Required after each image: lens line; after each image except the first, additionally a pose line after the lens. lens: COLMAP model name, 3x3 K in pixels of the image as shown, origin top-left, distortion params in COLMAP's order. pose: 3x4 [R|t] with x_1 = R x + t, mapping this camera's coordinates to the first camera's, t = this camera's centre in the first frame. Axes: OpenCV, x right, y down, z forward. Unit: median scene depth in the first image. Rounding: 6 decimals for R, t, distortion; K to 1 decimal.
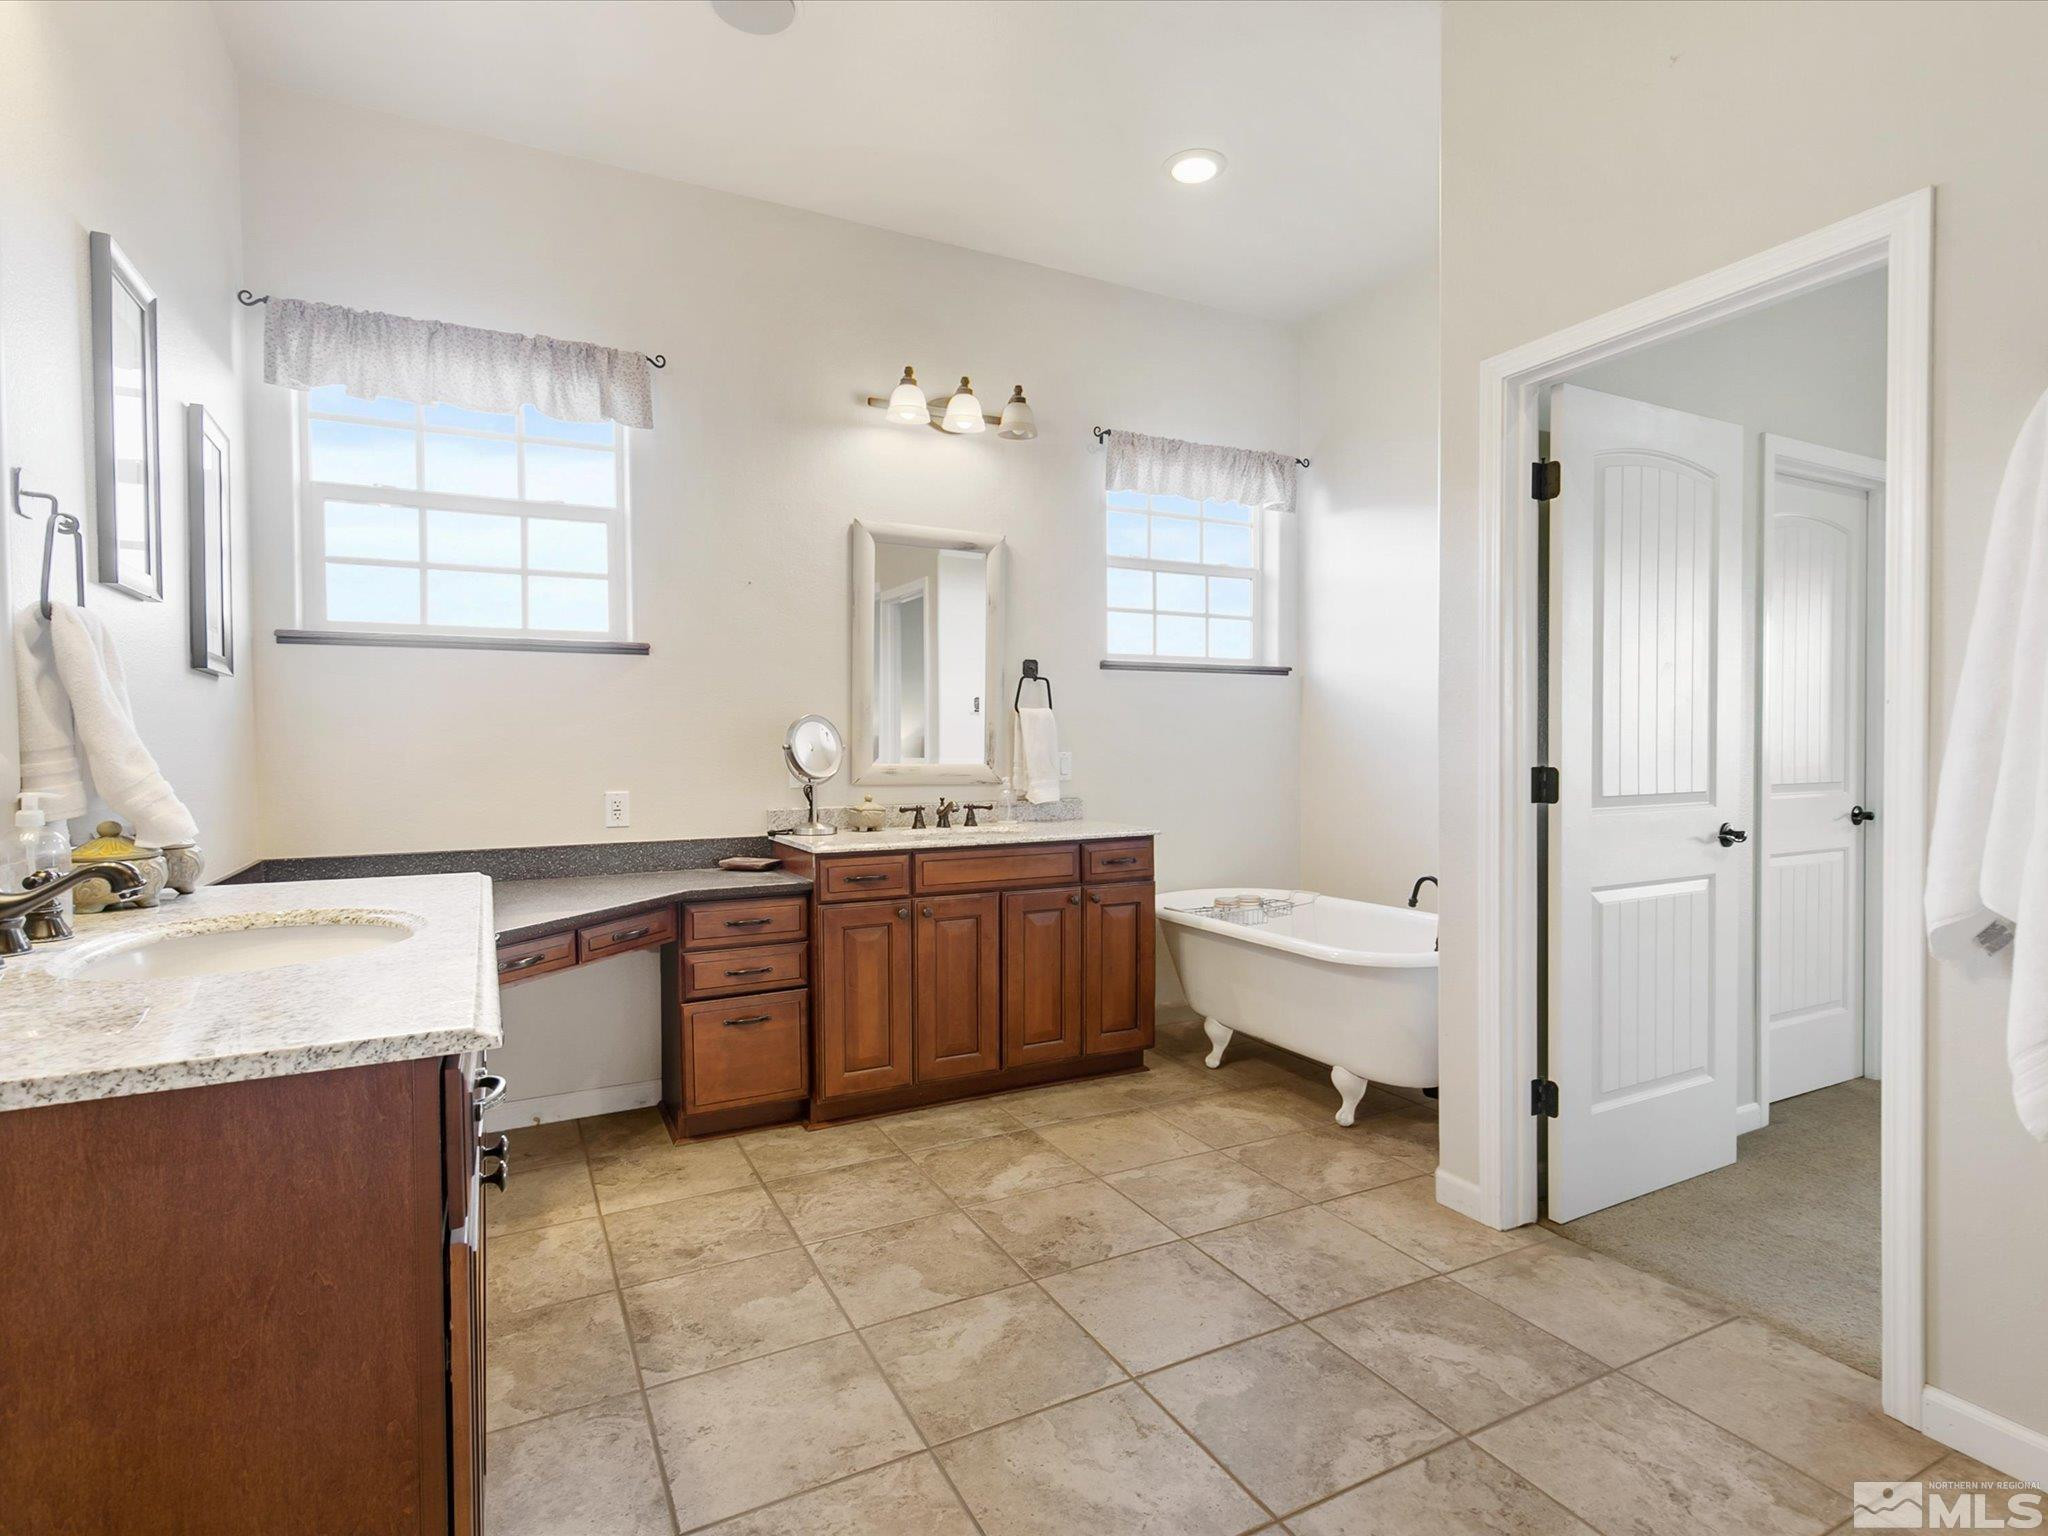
lens RADIAL K [[1047.6, 0, 1063.7], [0, 1047.6, 760.7], [0, 0, 1]] dist [0.008717, -0.000693]
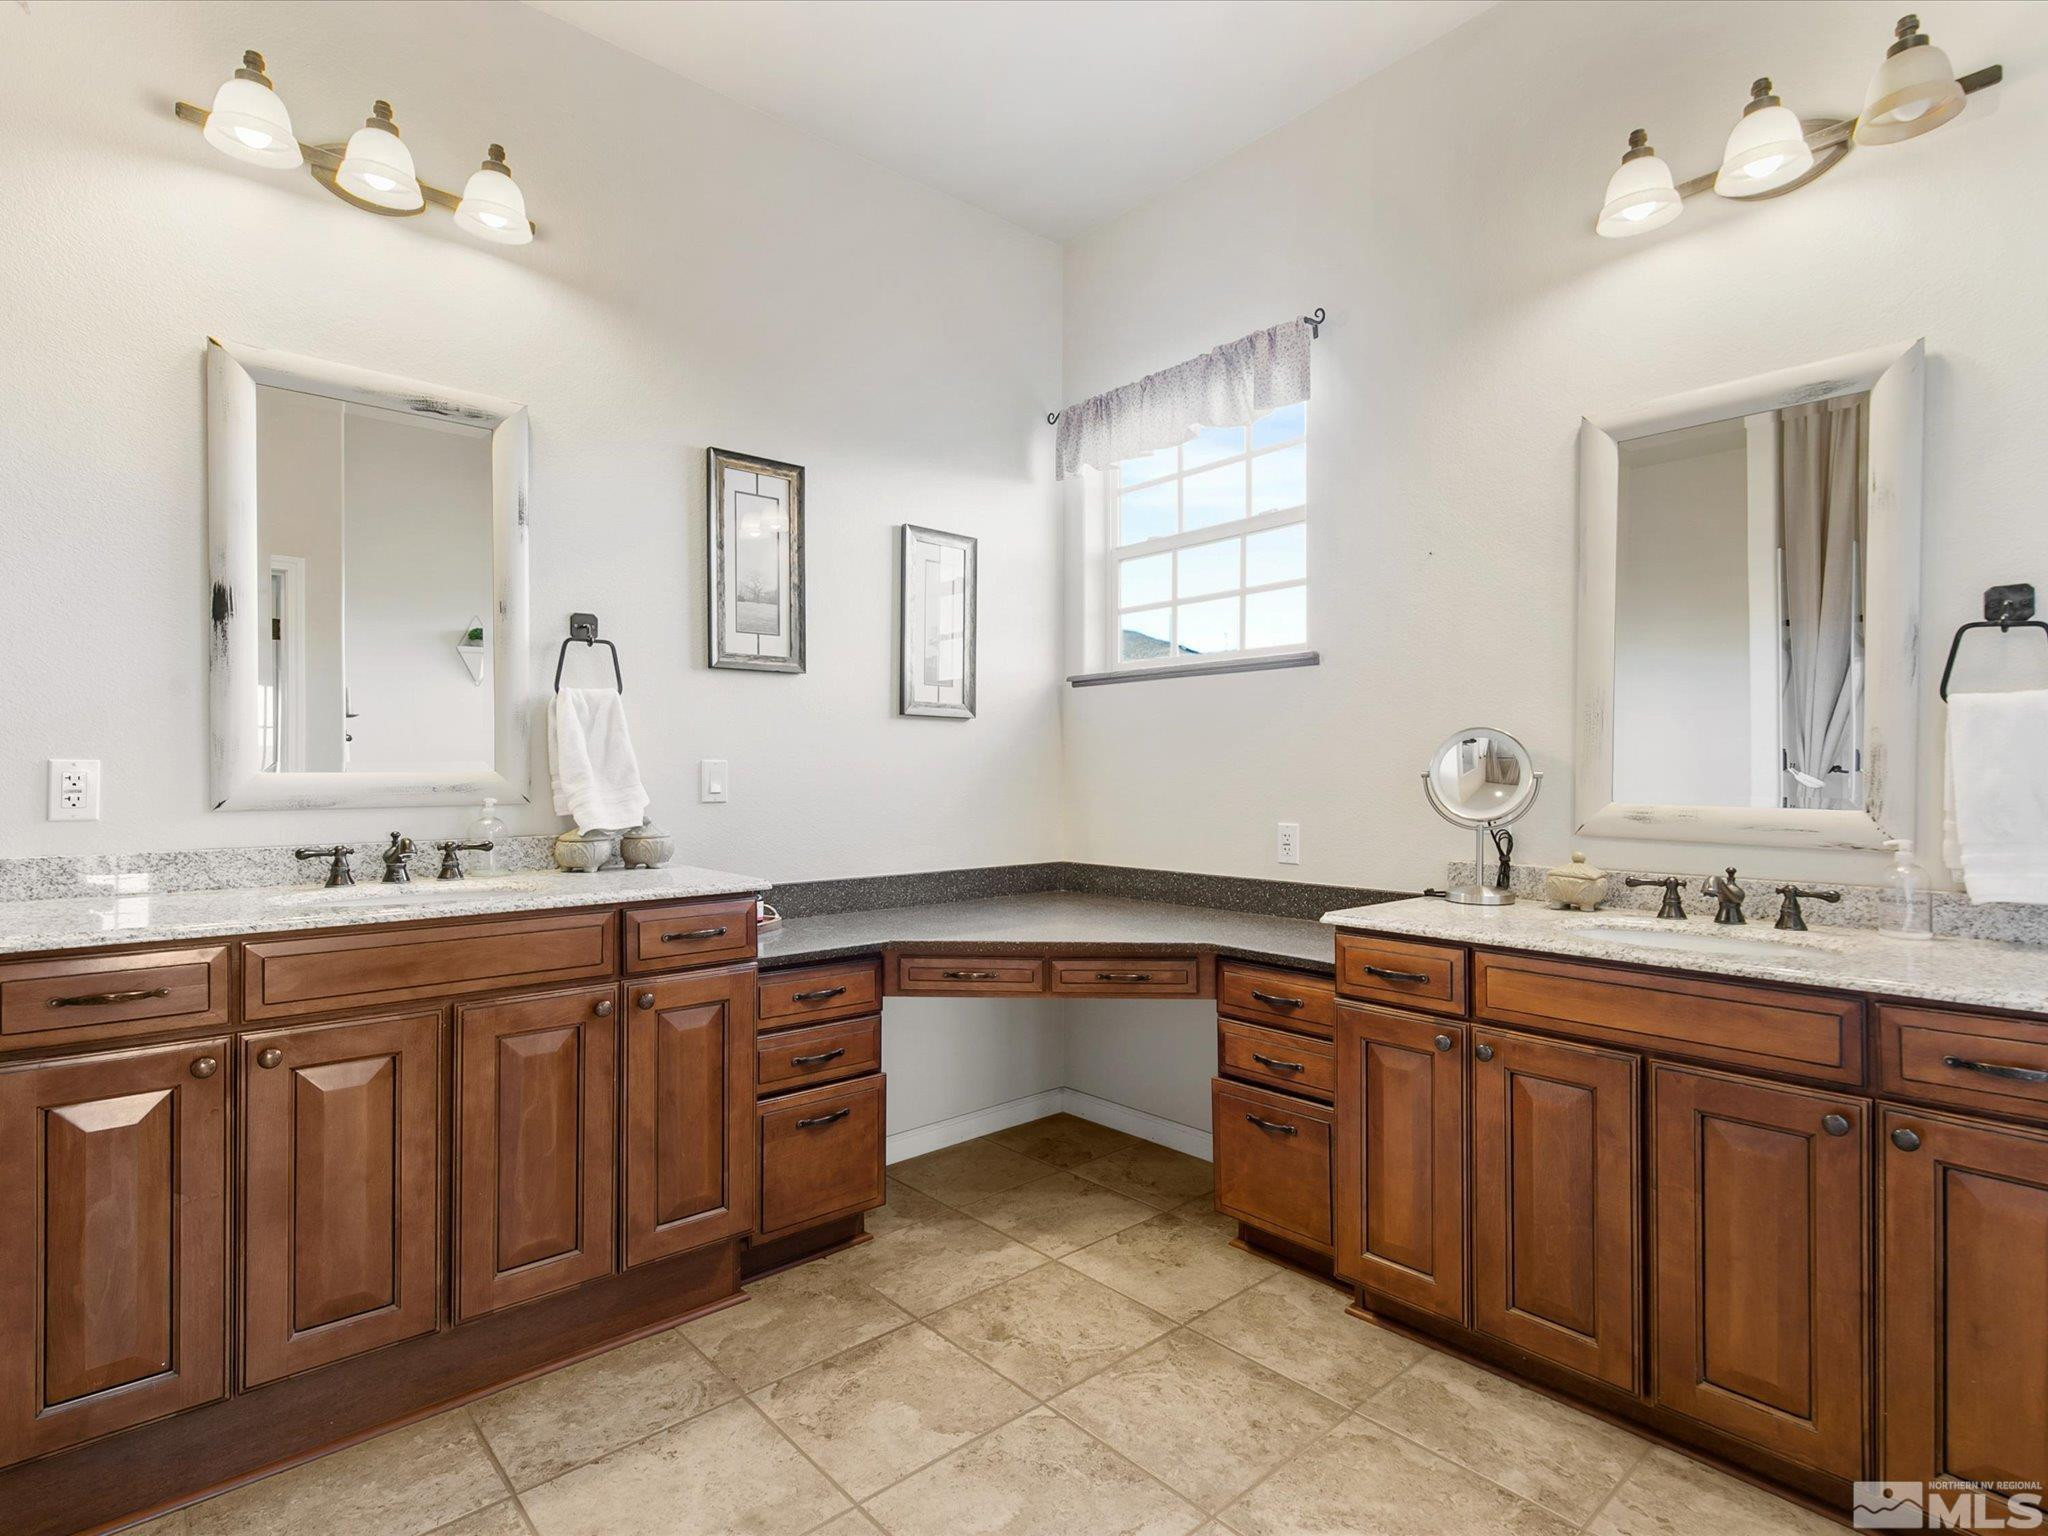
lens RADIAL K [[1047.6, 0, 1029.9], [0, 1047.6, 768.4], [0, 0, 1]] dist [0.008717, -0.000693]
pose [[0.228637, 0.002878, -0.973508, 0.397164], [-0.014949, 0.999888, -0.000555, -0.013696], [0.973397, 0.014680, 0.228654, 0.609399]]
